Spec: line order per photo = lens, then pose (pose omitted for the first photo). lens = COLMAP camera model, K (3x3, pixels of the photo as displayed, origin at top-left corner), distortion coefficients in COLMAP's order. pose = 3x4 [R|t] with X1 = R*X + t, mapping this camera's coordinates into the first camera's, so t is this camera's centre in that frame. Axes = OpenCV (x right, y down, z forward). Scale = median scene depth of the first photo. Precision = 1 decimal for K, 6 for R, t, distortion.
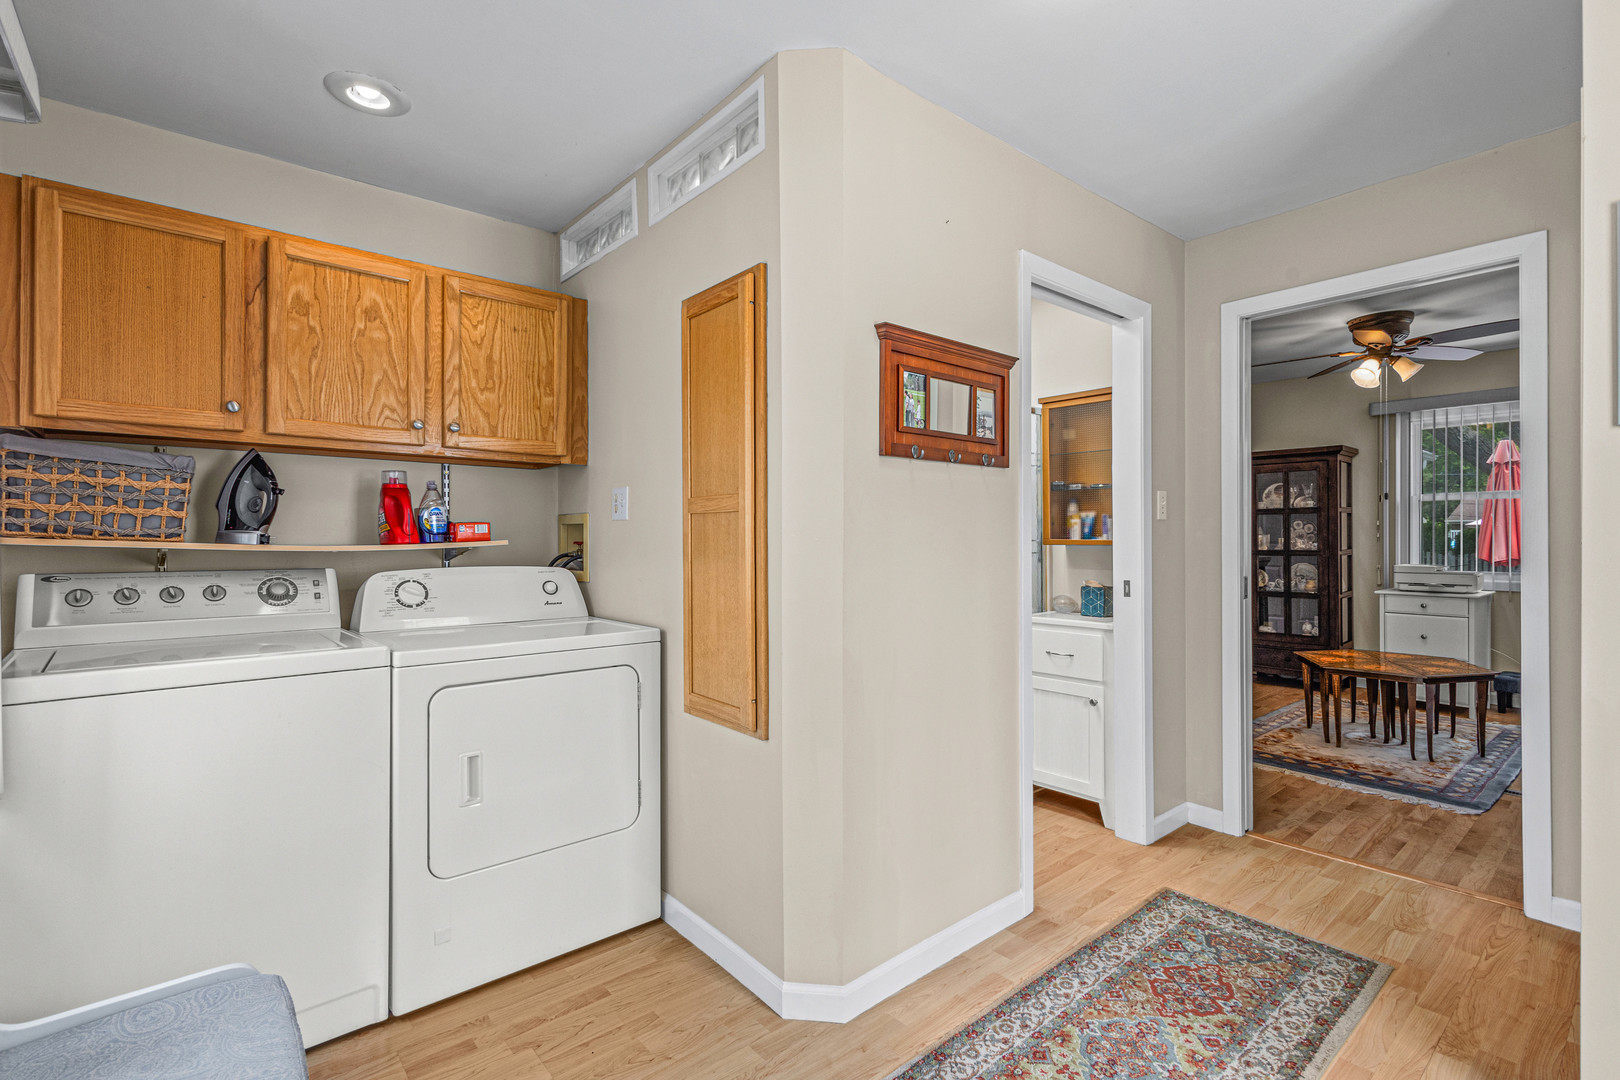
lens RADIAL K [[734.8, 0, 815.4], [0, 734.8, 534.9], [0, 0, 1]] dist [0.004407, 0.000211]
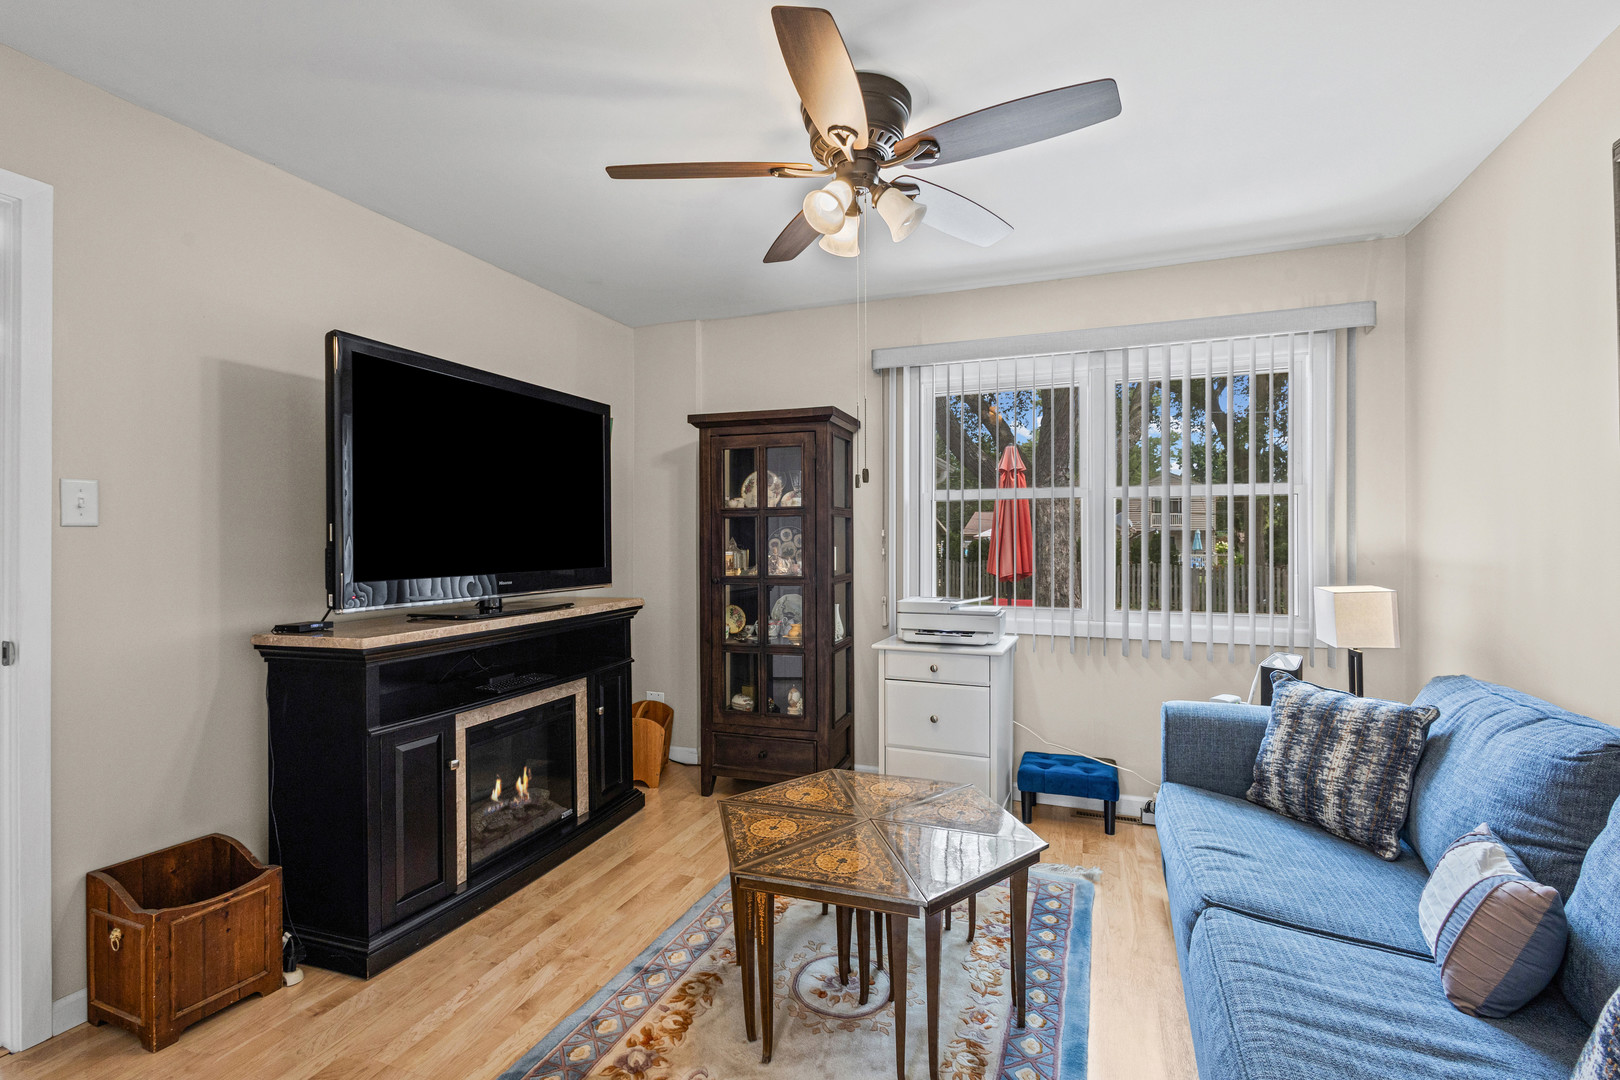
lens RADIAL K [[734.8, 0, 815.4], [0, 734.8, 534.9], [0, 0, 1]] dist [0.004407, 0.000211]
pose [[0.872455, 0.007229, 0.488642, 0.393198], [-0.002640, 0.999946, -0.010080, -0.008075], [-0.488688, 0.007505, 0.872426, 0.459767]]
